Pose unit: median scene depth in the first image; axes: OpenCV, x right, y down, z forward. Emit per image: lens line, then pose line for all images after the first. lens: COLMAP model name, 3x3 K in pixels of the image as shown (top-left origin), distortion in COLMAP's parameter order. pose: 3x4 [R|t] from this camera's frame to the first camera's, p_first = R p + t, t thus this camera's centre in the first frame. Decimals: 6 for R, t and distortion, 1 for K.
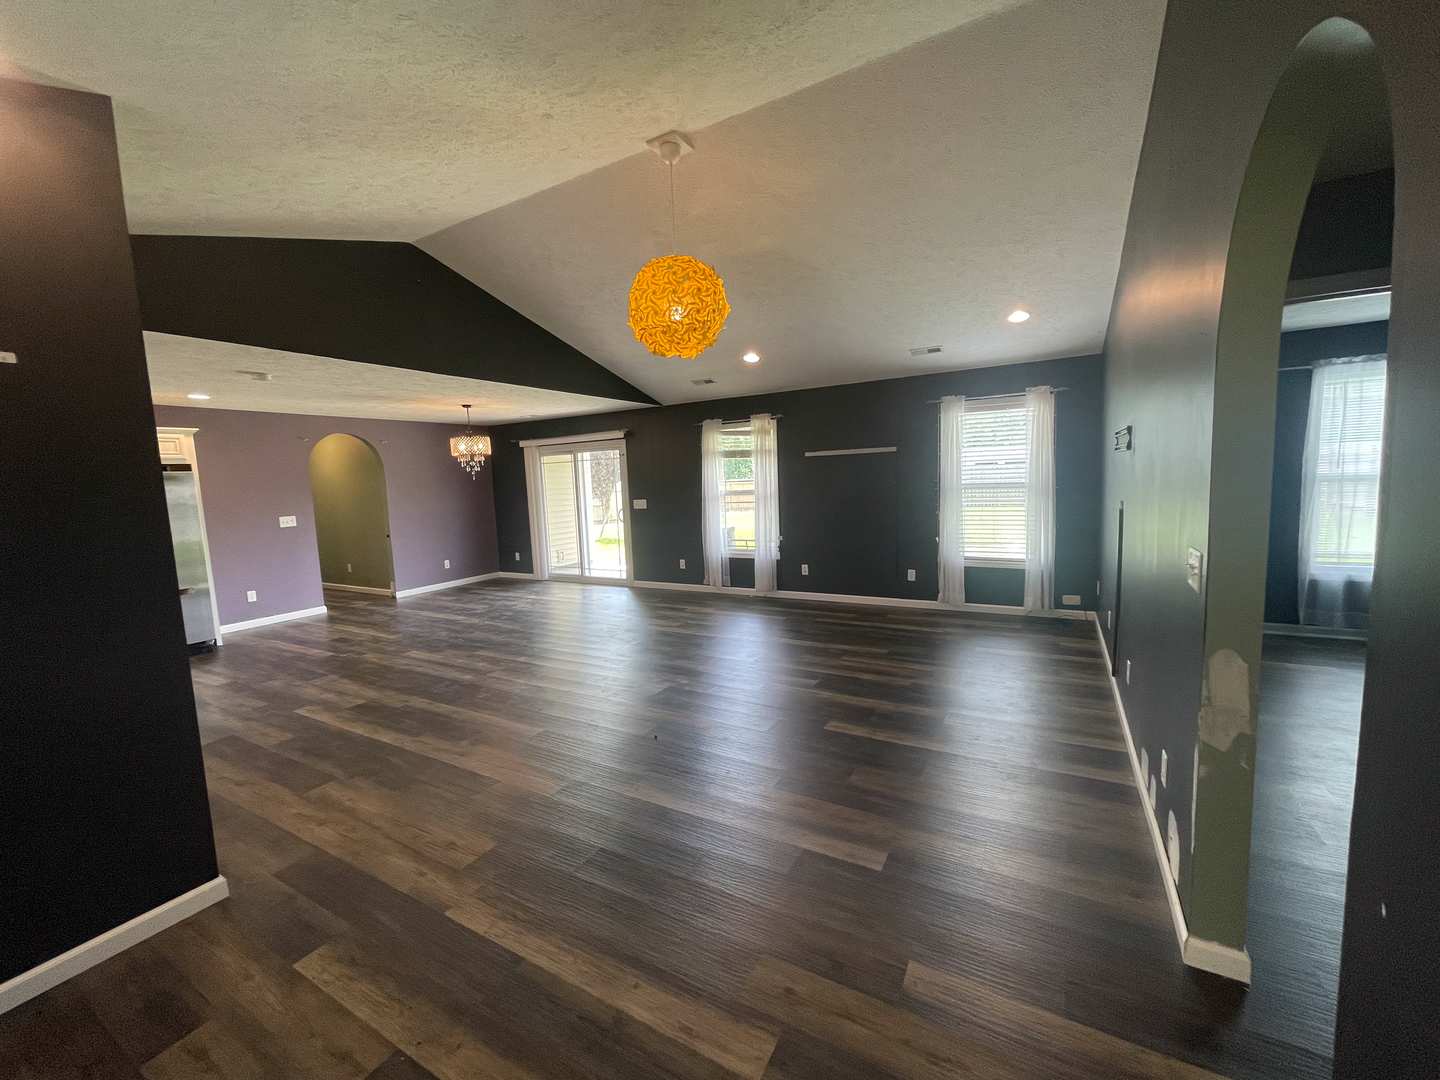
lens RADIAL K [[576.9, 0, 720.0], [0, 576.9, 540.0], [0, 0, 1]] dist [-0.007105, 0.003155]
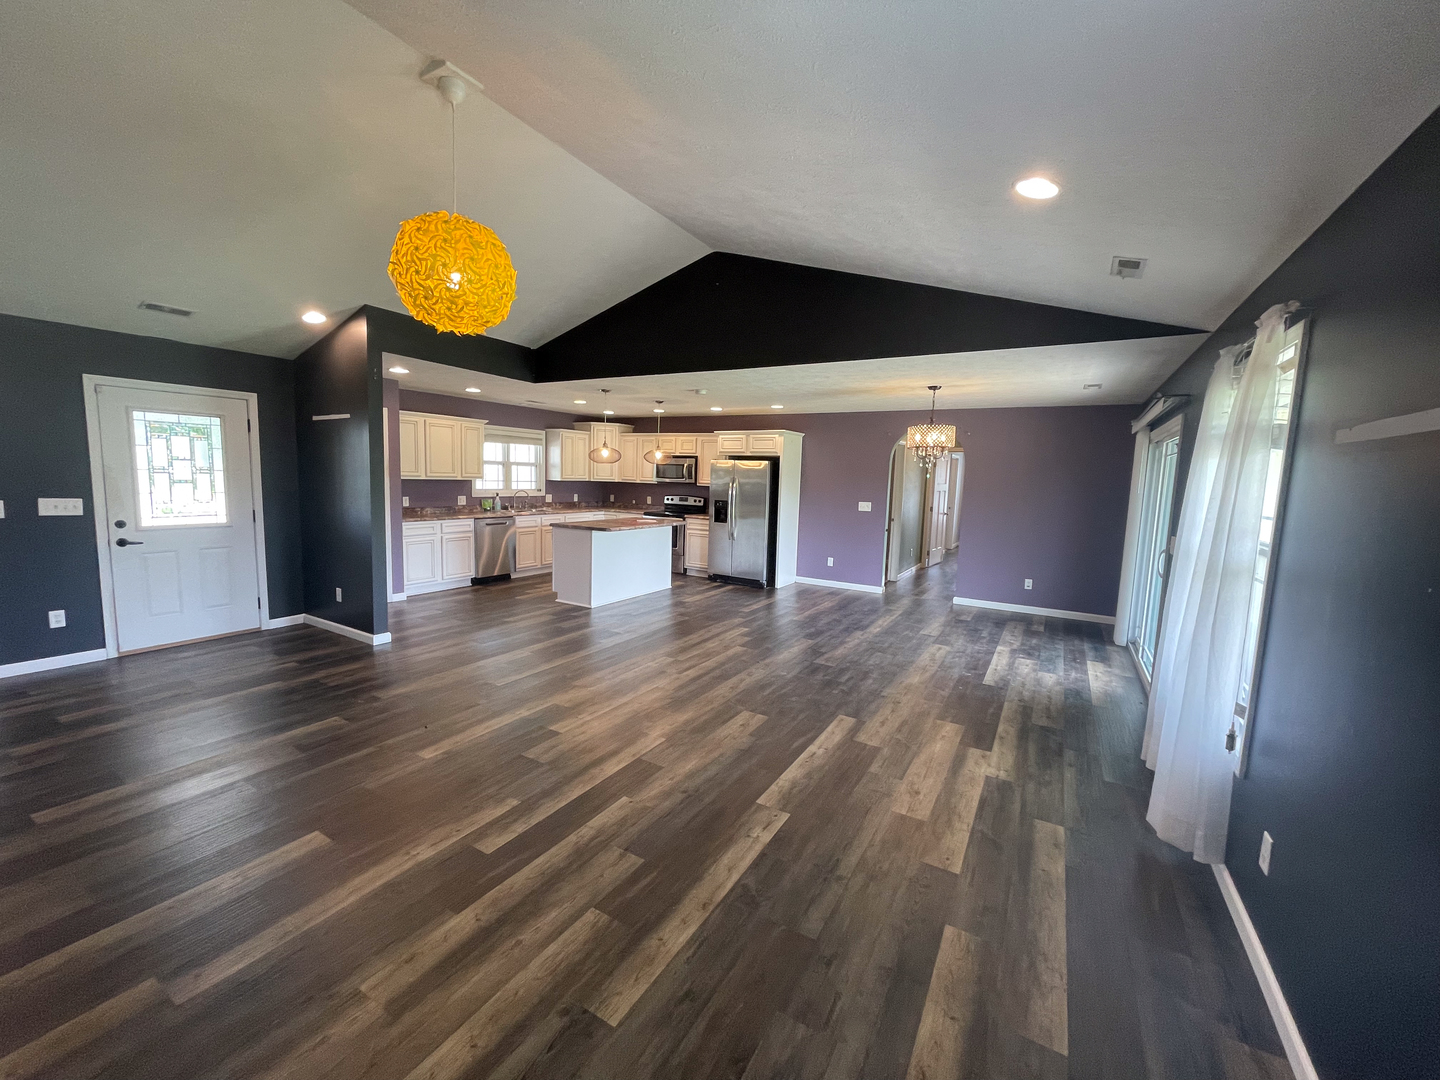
lens RADIAL K [[576.9, 0, 720.0], [0, 576.9, 540.0], [0, 0, 1]] dist [-0.007105, 0.003155]
pose [[-0.021582, 0.149841, -0.988475, 0.597175], [-0.140773, 0.978399, 0.151387, -0.147791], [0.989807, 0.142418, -0.000023, 1.057742]]
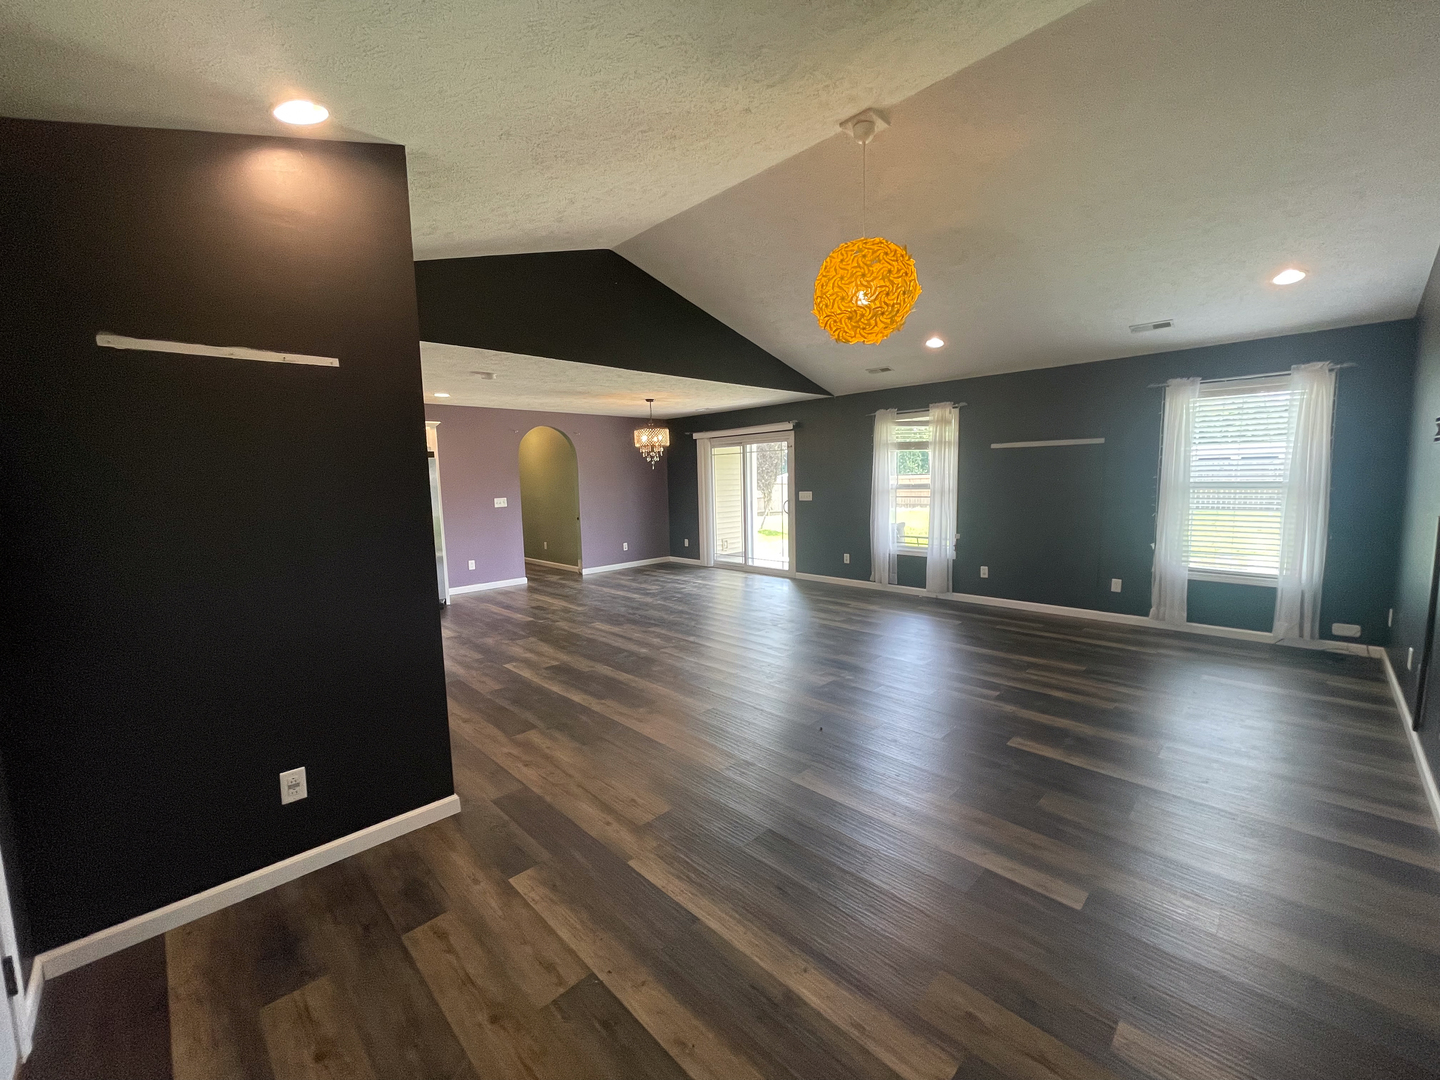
lens RADIAL K [[576.9, 0, 720.0], [0, 576.9, 540.0], [0, 0, 1]] dist [-0.007105, 0.003155]
pose [[0.962337, 0.047619, -0.267655, -0.021410], [-0.044643, 0.998855, 0.017196, 0.005808], [0.268168, -0.004599, 0.963361, -0.001017]]
